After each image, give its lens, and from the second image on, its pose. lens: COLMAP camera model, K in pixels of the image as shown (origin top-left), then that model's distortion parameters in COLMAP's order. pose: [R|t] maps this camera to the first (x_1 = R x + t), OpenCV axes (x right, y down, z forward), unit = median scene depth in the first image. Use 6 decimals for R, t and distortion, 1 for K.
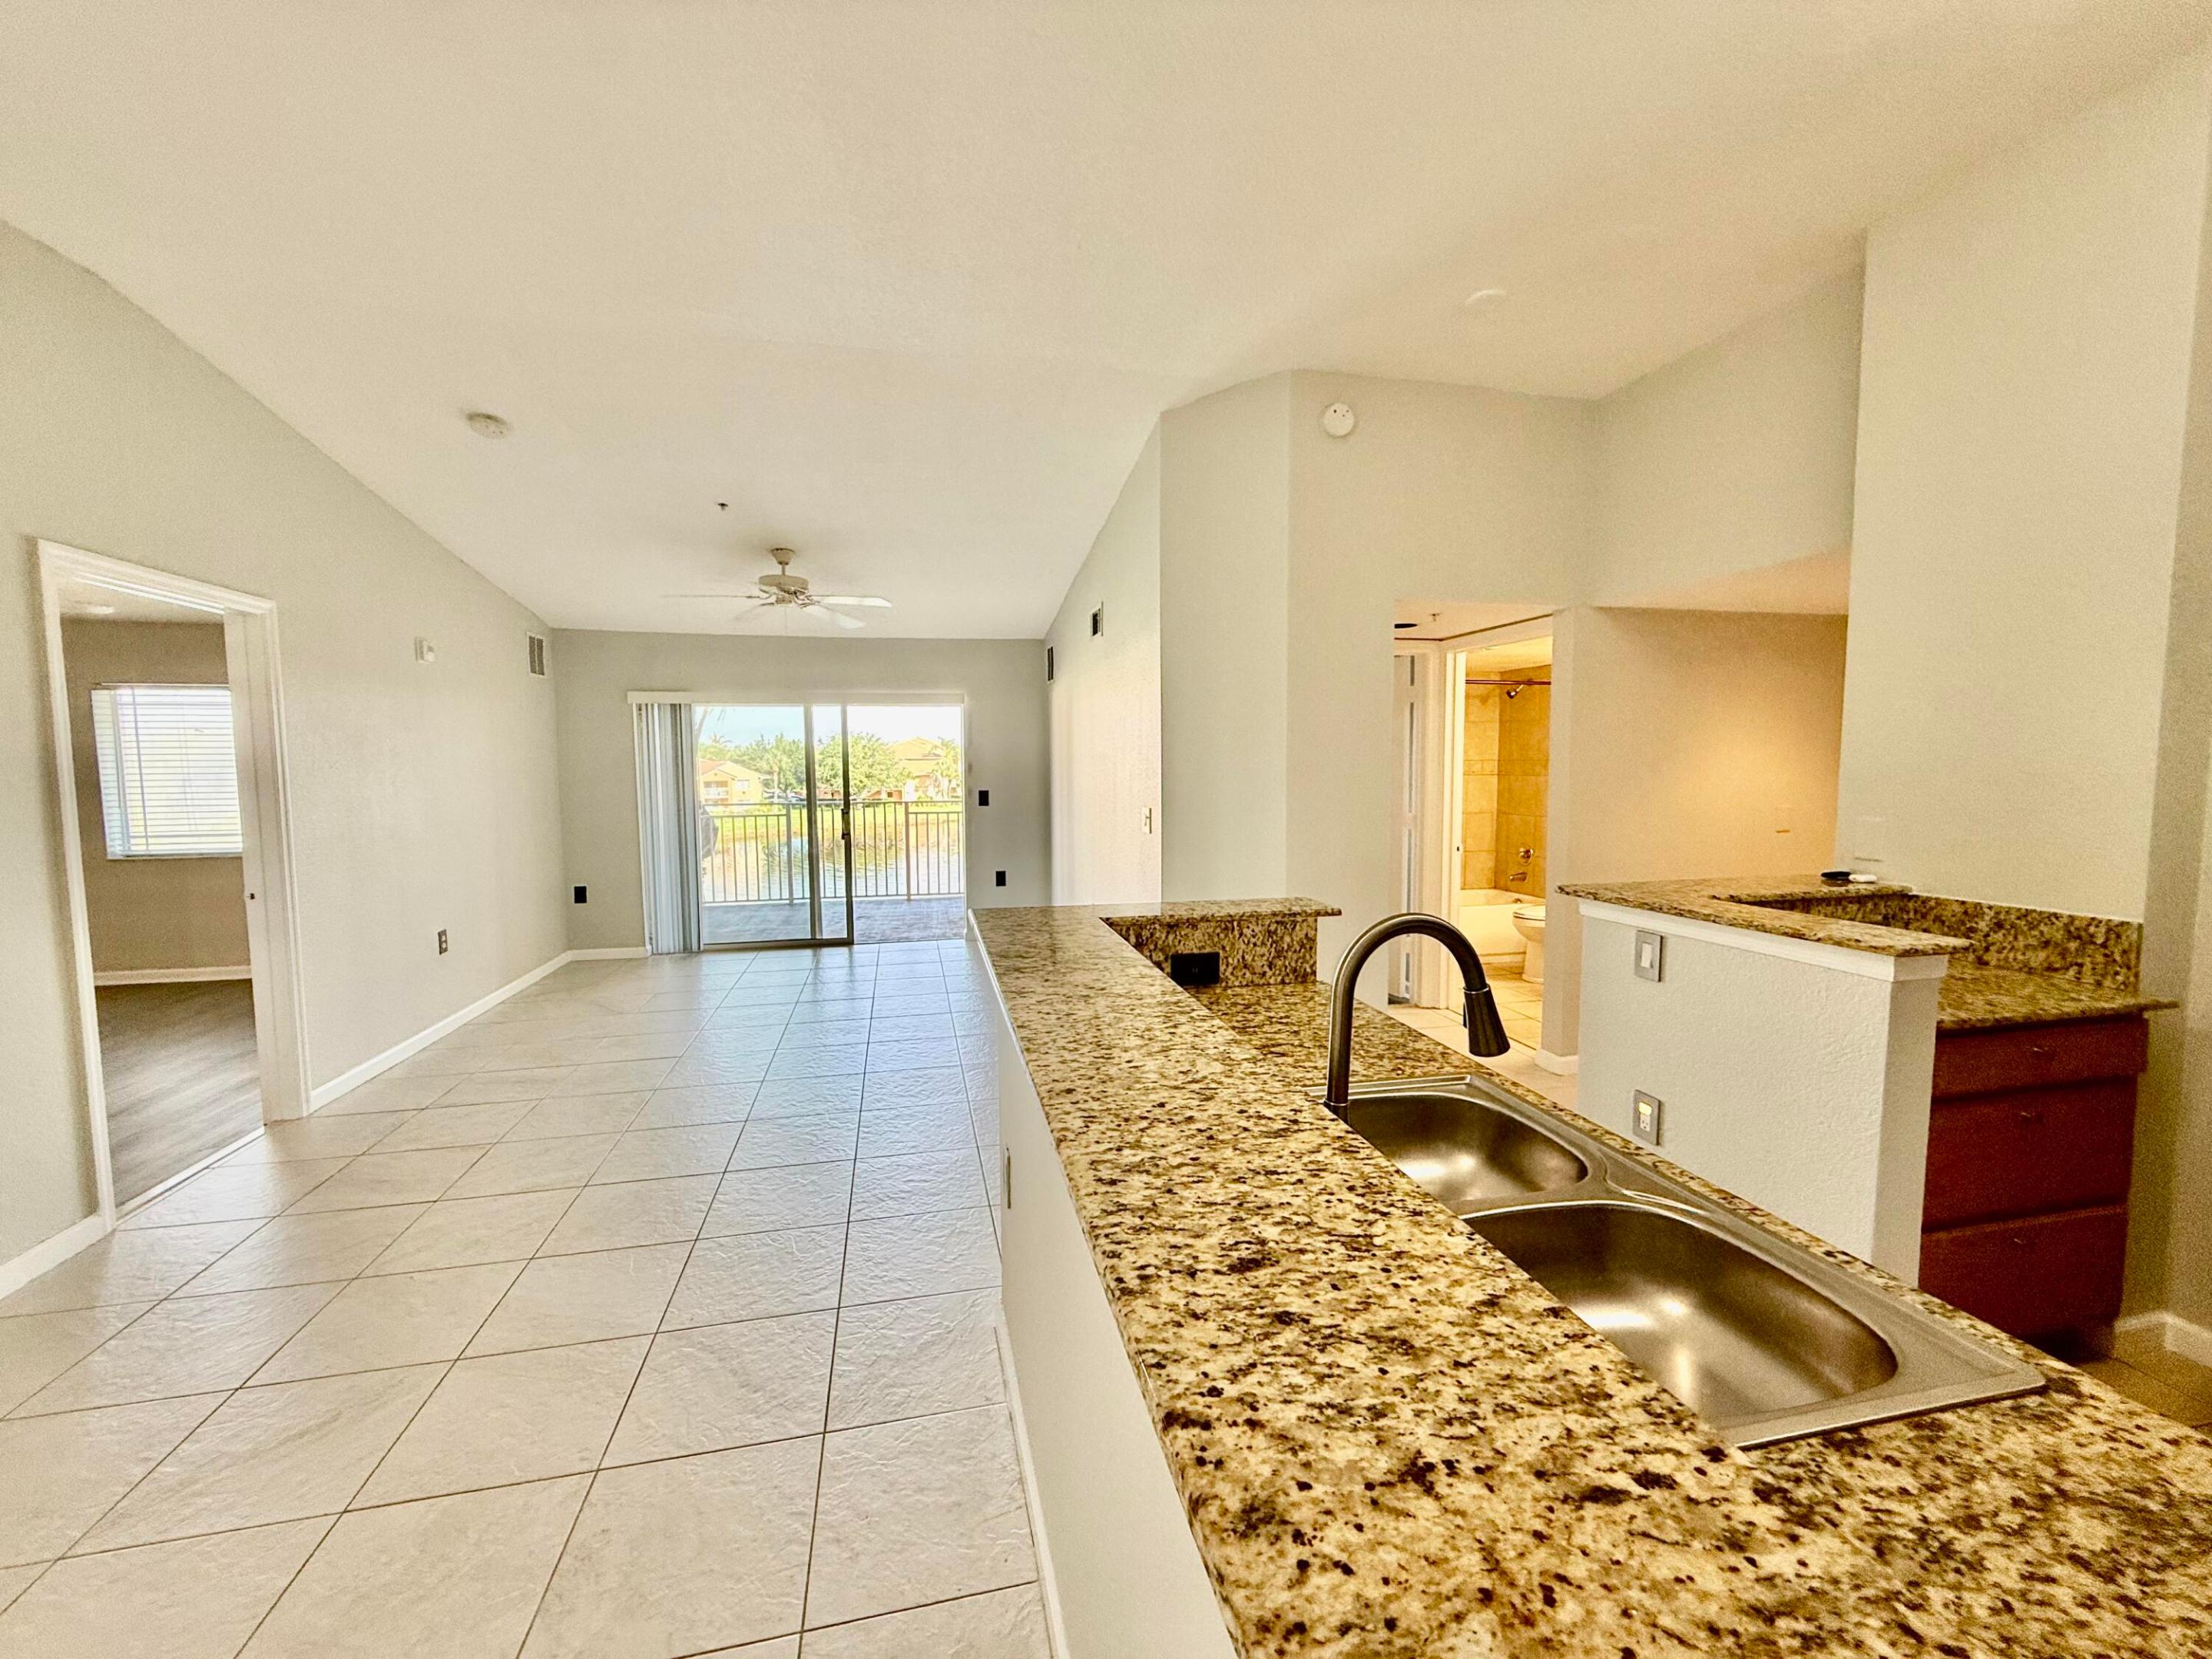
lens RADIAL K [[880.2, 0, 1097.5], [0, 880.2, 827.1], [0, 0, 1]] dist [0.001435, 0.000087]
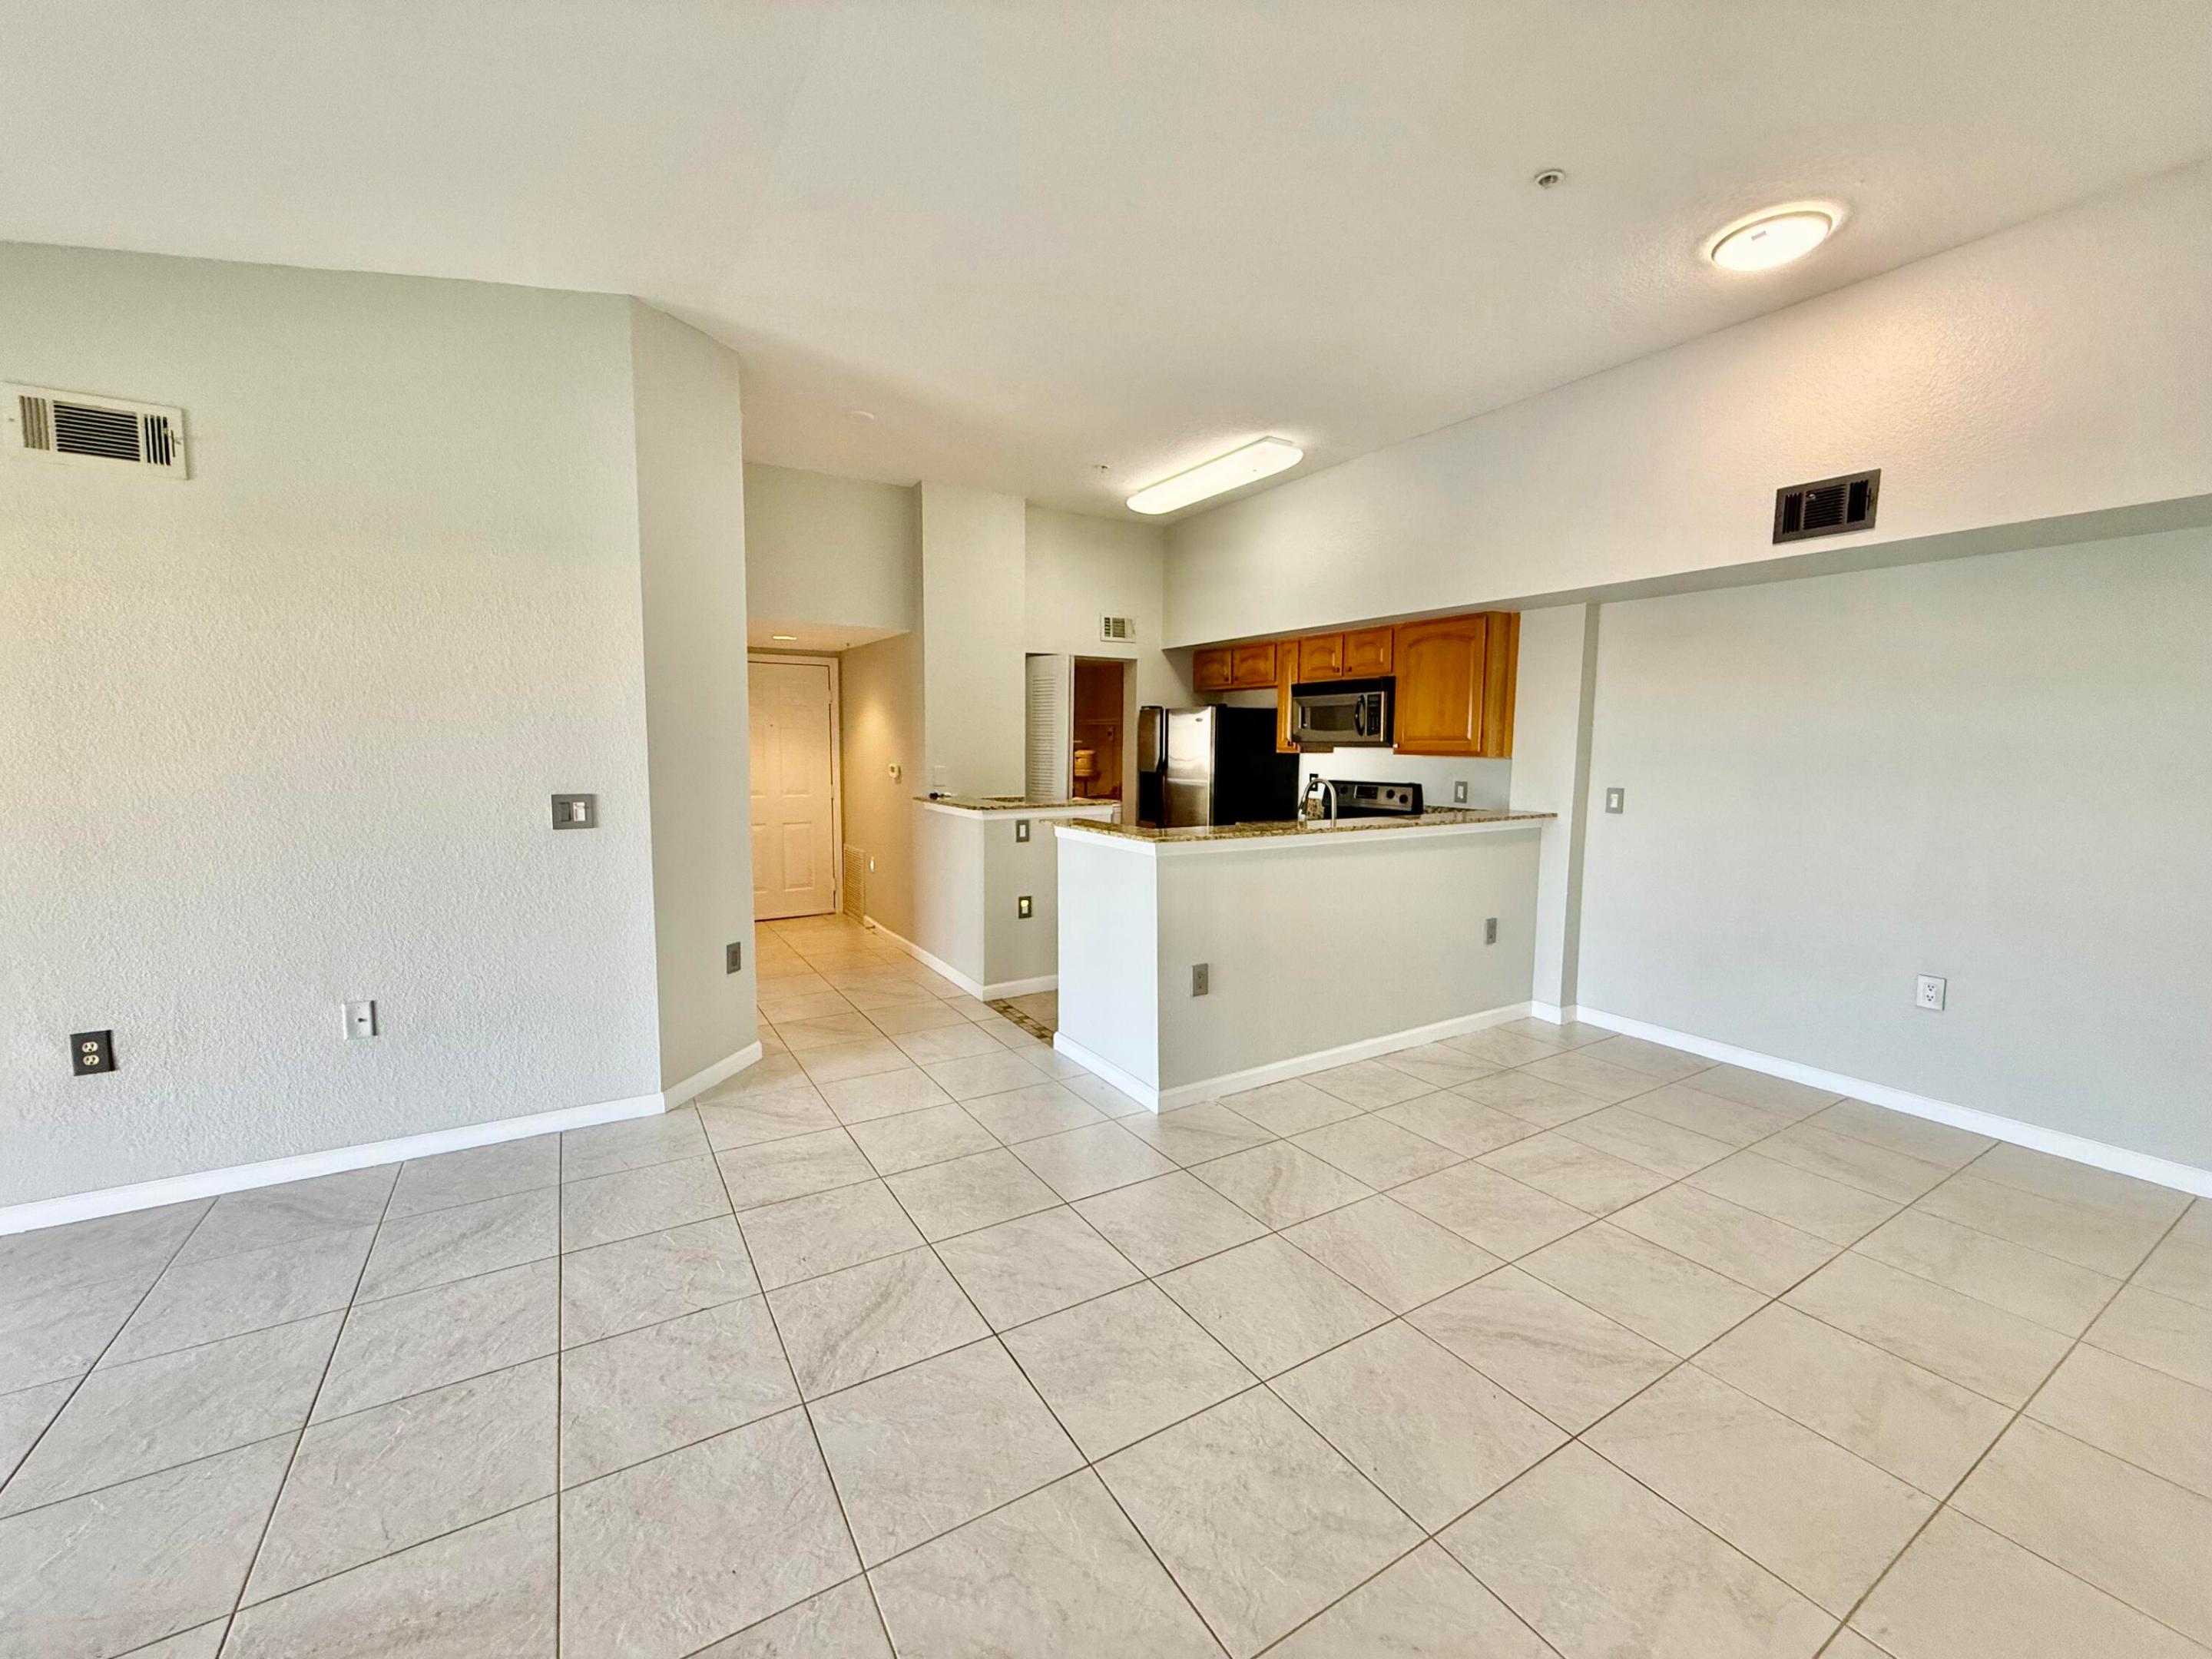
lens RADIAL K [[882.5, 0, 1096.8], [0, 882.5, 826.5], [0, 0, 1]] dist [0.000403, 0.000145]
pose [[-0.317920, -0.085883, 0.944220, -0.547652], [0.065353, 0.991535, 0.112191, -0.034677], [-0.945862, 0.097376, -0.309617, 0.570075]]
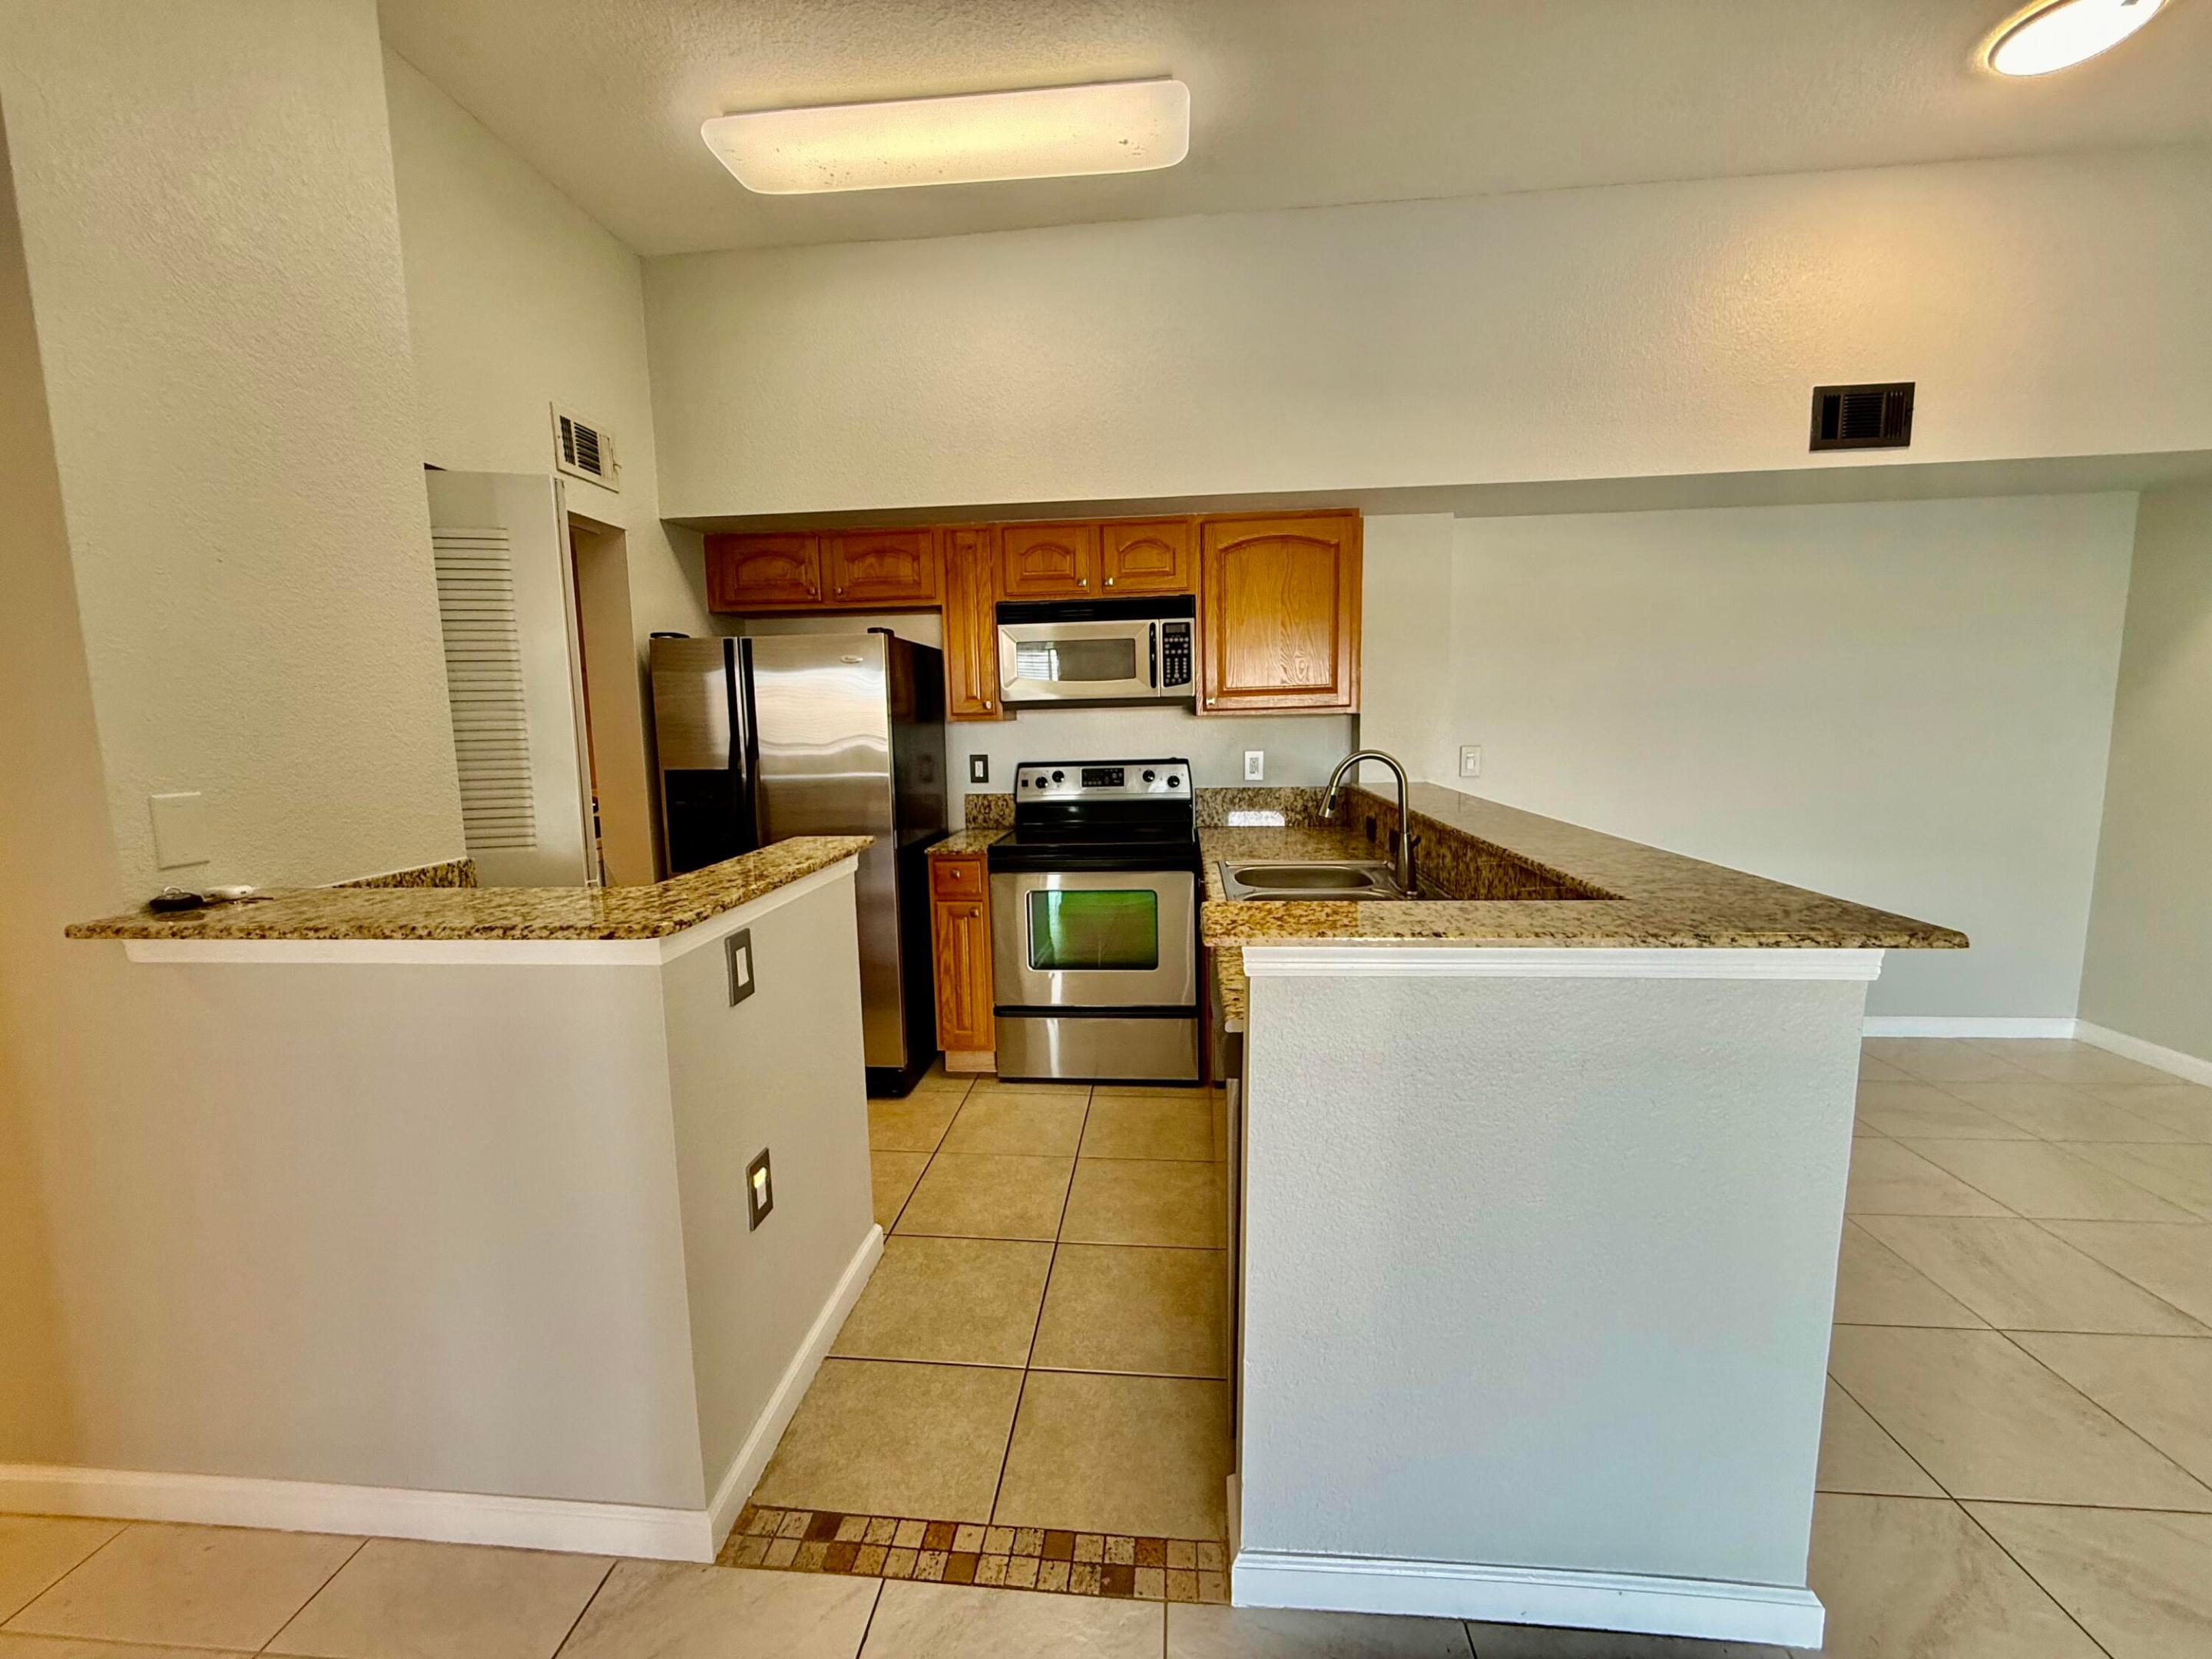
lens RADIAL K [[880.2, 0, 1097.5], [0, 880.2, 827.1], [0, 0, 1]] dist [0.001435, 0.000087]
pose [[-0.952478, -0.010795, 0.304415, 0.058951], [0.049345, 0.980704, 0.189171, -0.029344], [-0.300583, 0.195202, -0.933566, 0.588246]]
